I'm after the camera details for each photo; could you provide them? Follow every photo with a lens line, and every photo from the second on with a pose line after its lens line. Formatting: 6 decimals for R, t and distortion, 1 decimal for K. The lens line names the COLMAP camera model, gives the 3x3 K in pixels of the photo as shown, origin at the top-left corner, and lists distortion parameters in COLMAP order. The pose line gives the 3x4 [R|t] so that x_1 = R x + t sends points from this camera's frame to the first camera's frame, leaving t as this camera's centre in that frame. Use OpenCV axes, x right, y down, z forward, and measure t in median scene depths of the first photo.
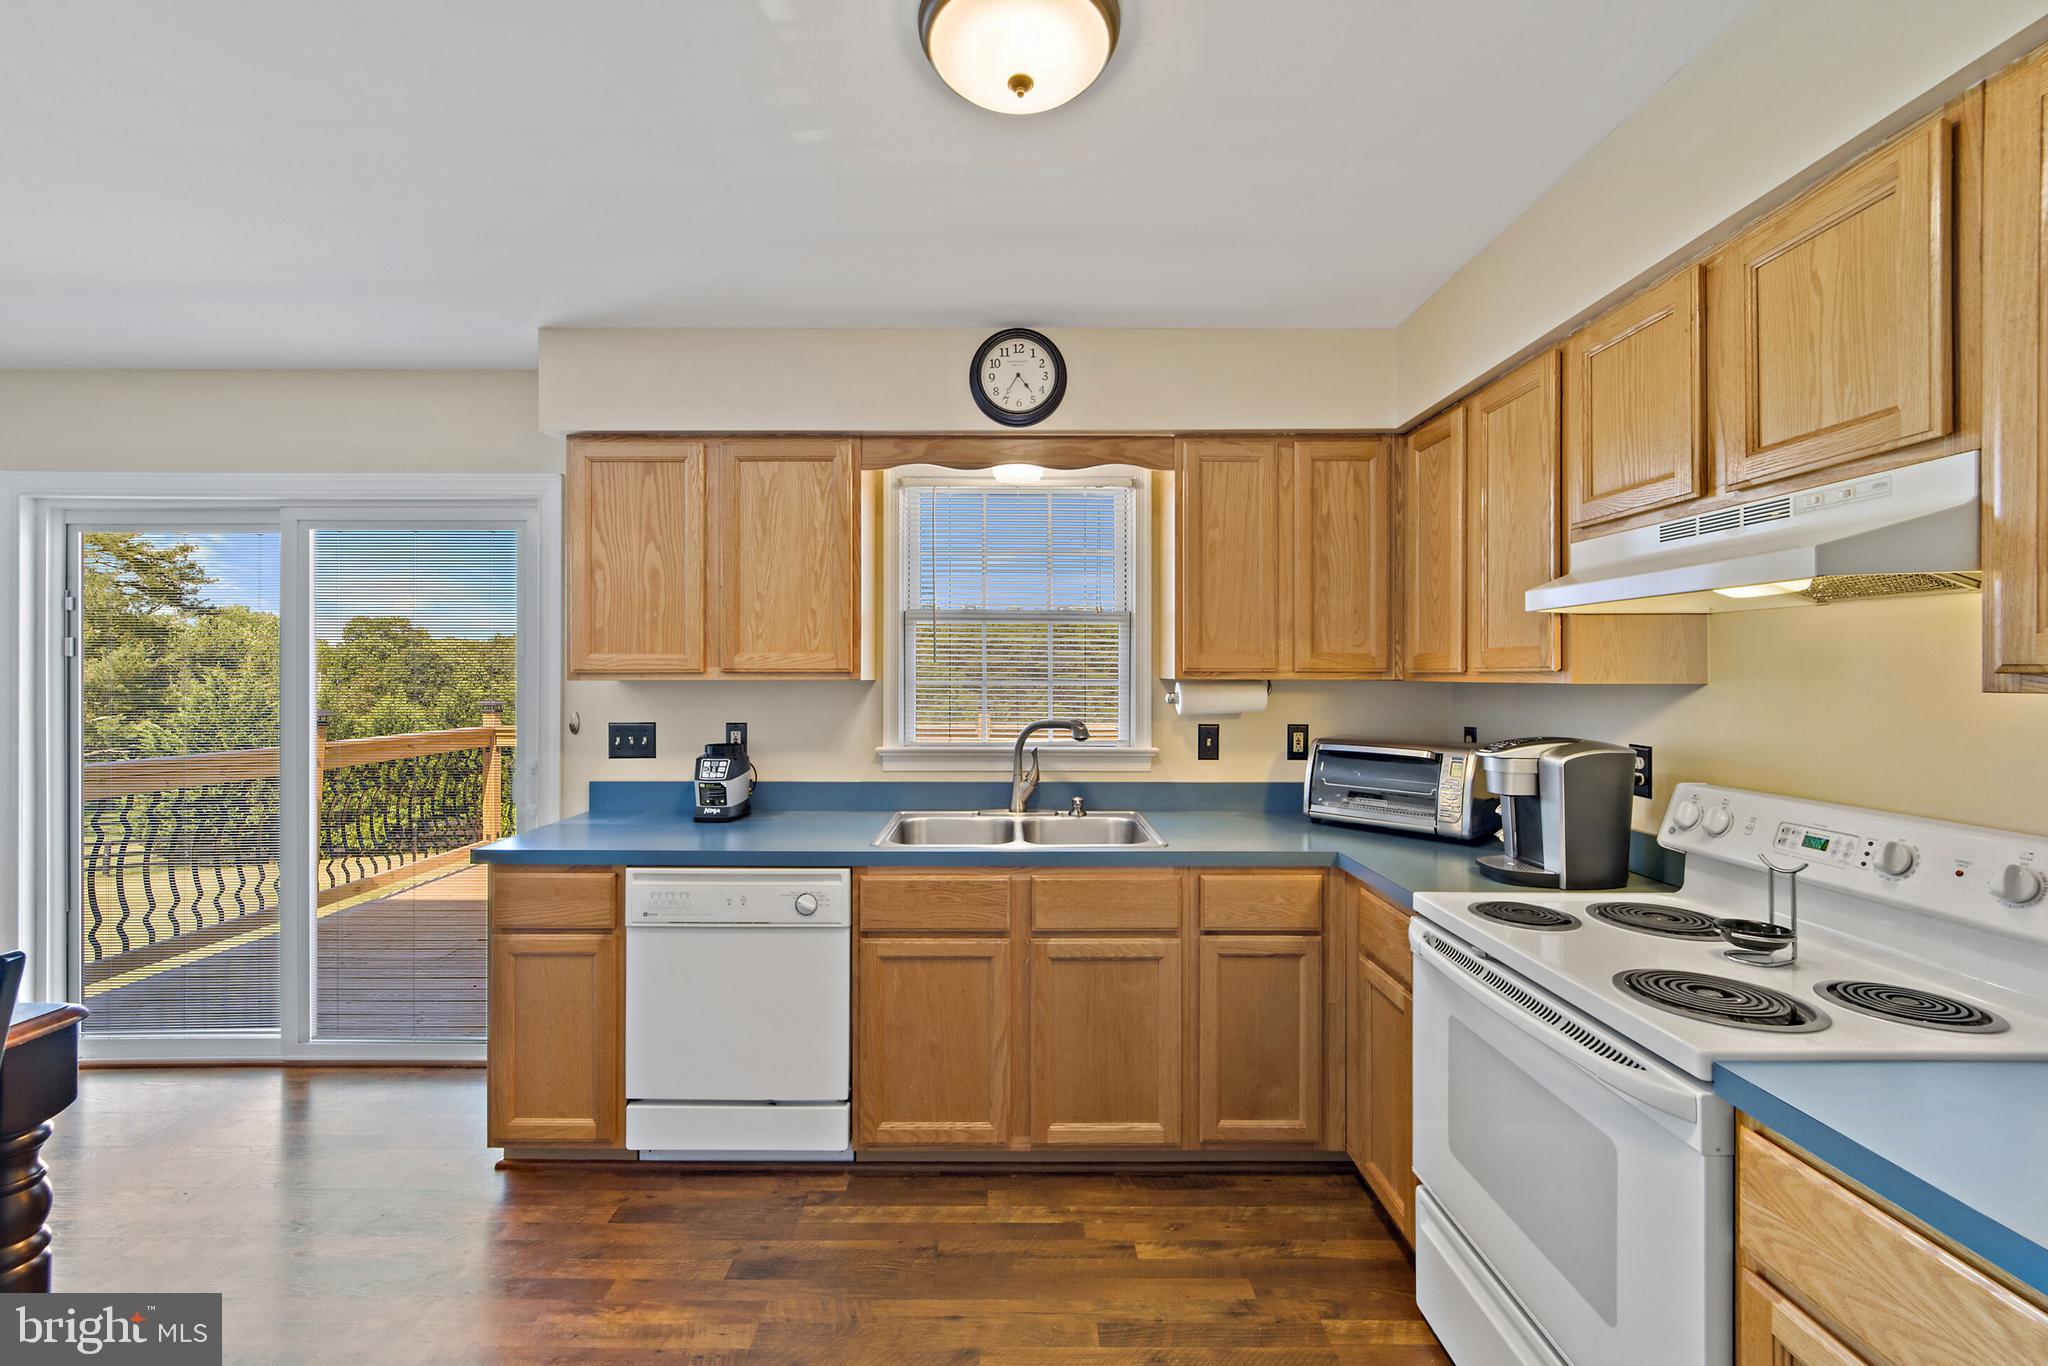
lens RADIAL K [[818.2, 0, 1019.2], [0, 818.2, 670.3], [0, 0, 1]] dist [0.000540, -0.000273]
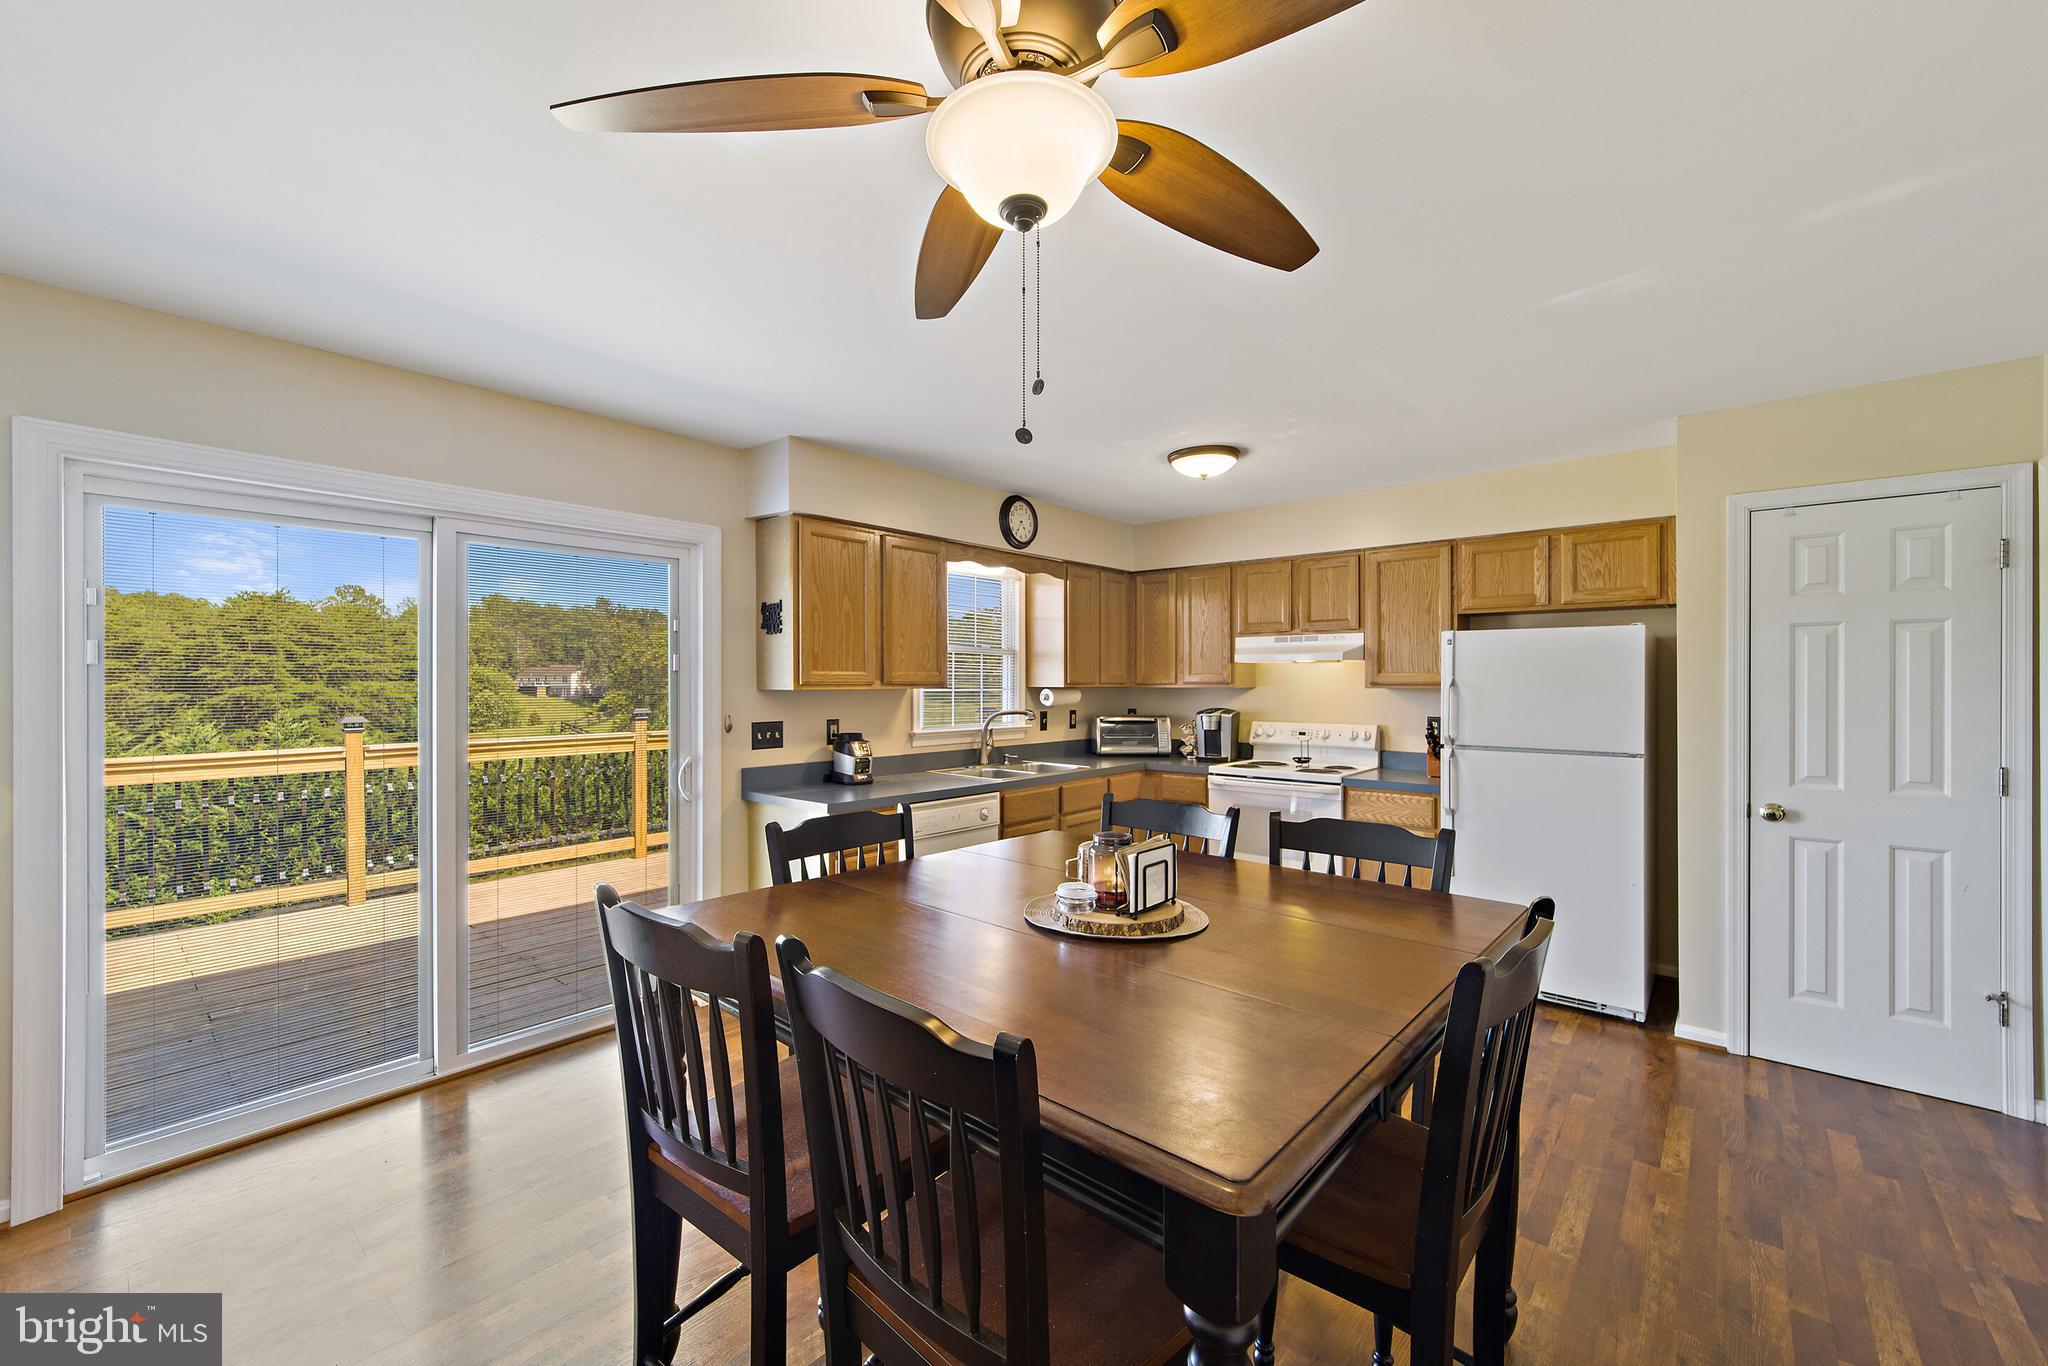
lens RADIAL K [[818.2, 0, 999.2], [0, 818.2, 688.7], [0, 0, 1]] dist [0.000540, -0.000273]
pose [[0.664637, -0.005469, 0.747146, -1.405440], [-0.003361, 0.999941, 0.010309, -0.005311], [-0.747159, -0.009363, 0.664580, -0.185787]]
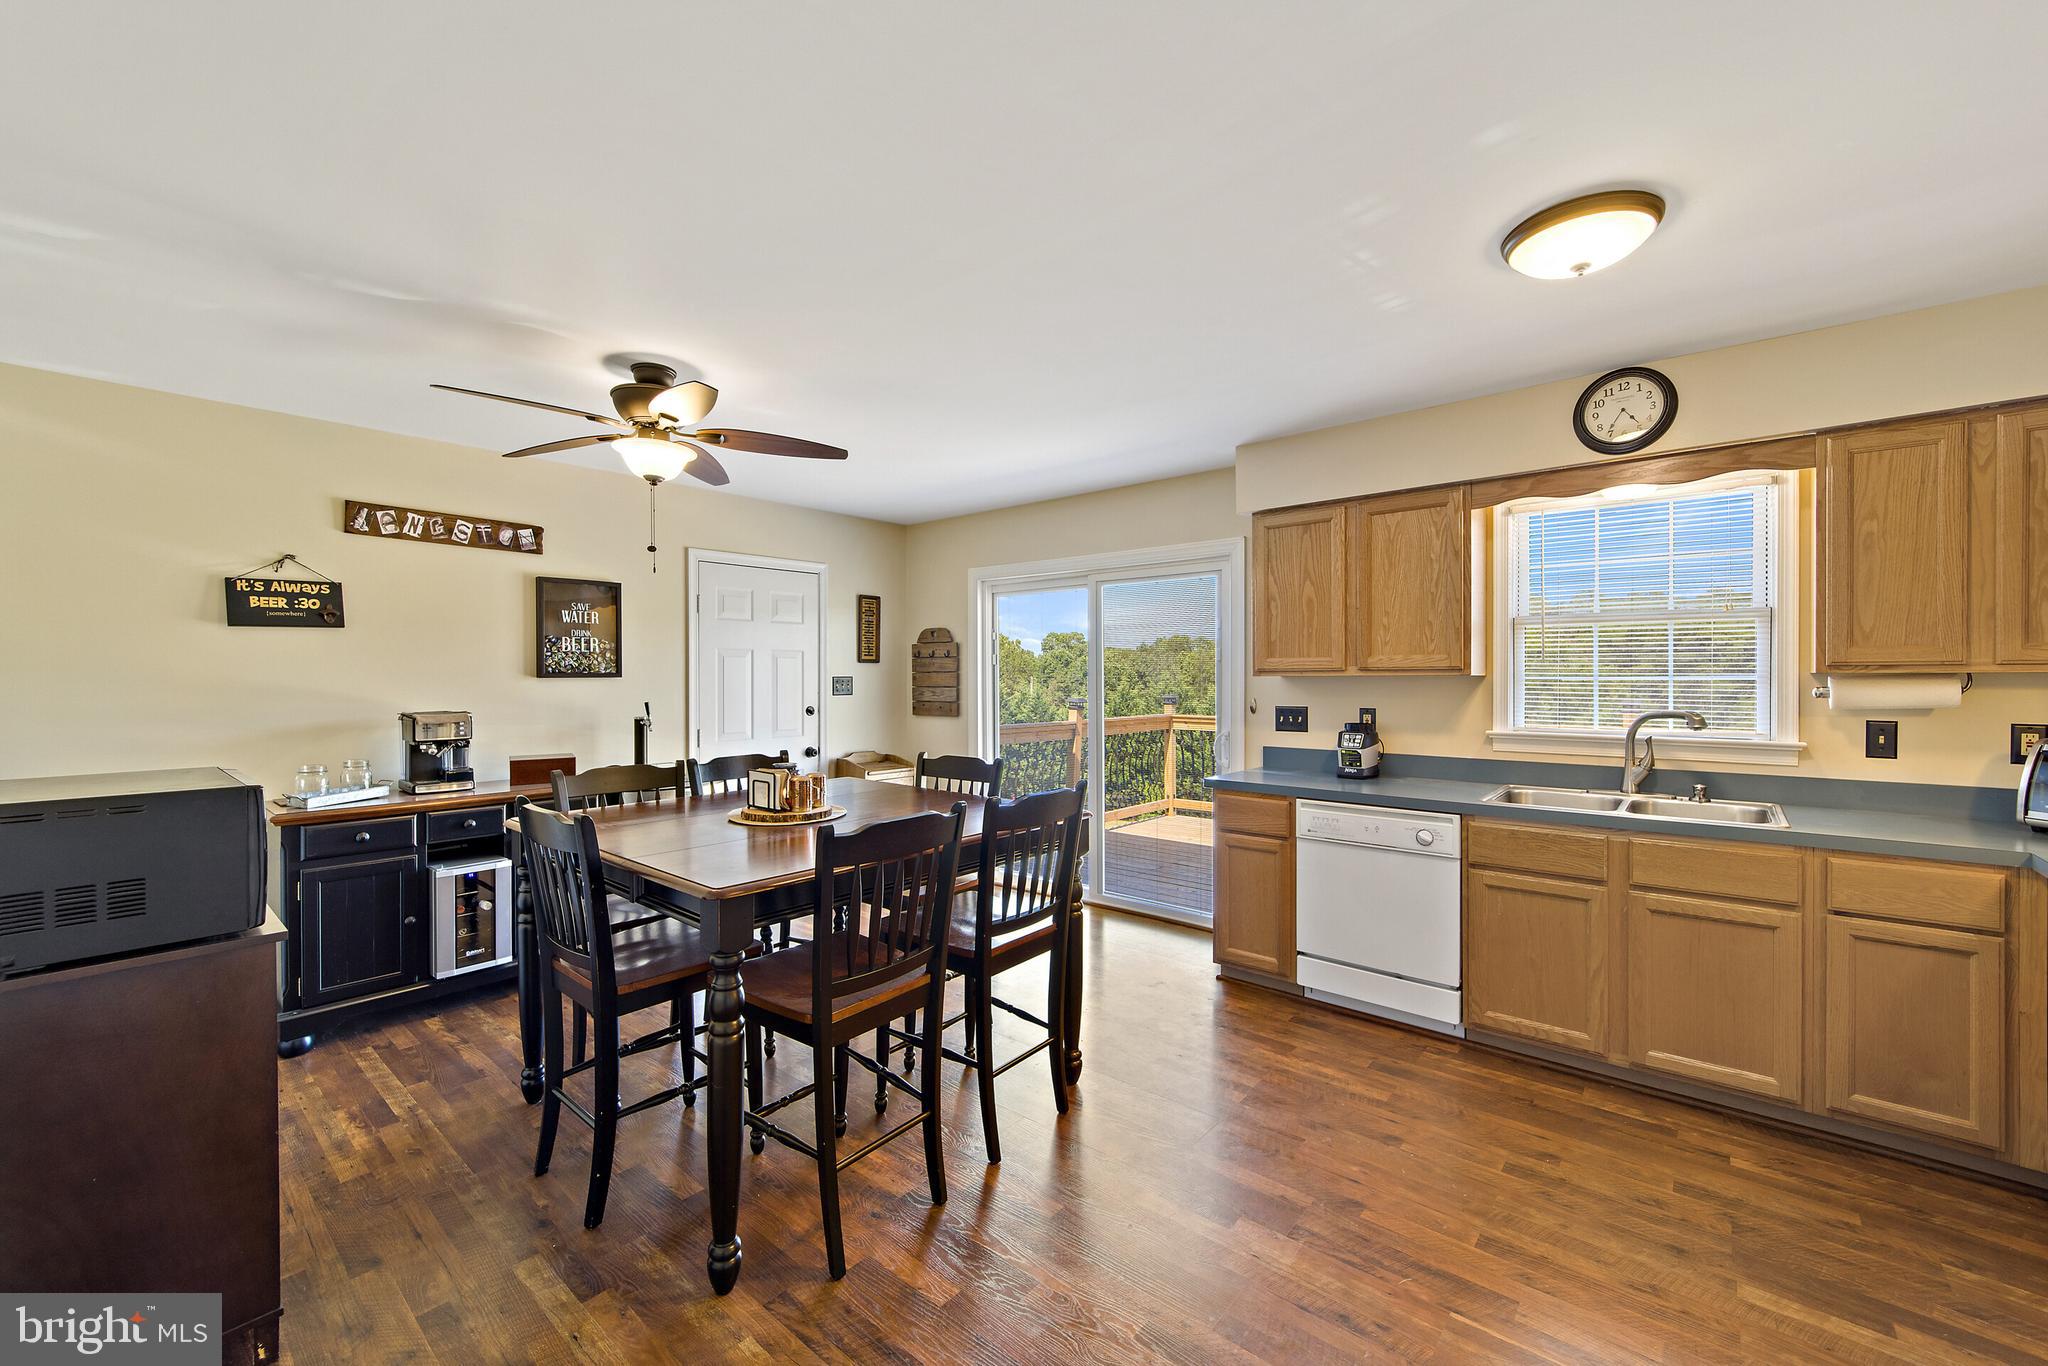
lens RADIAL K [[818.2, 0, 1014.6], [0, 818.2, 680.0], [0, 0, 1]] dist [0.000540, -0.000273]
pose [[0.751927, 0.000207, -0.659246, 0.114562], [0.005152, 0.999968, 0.006190, 0.008341], [0.659226, -0.008051, 0.751902, -0.435756]]
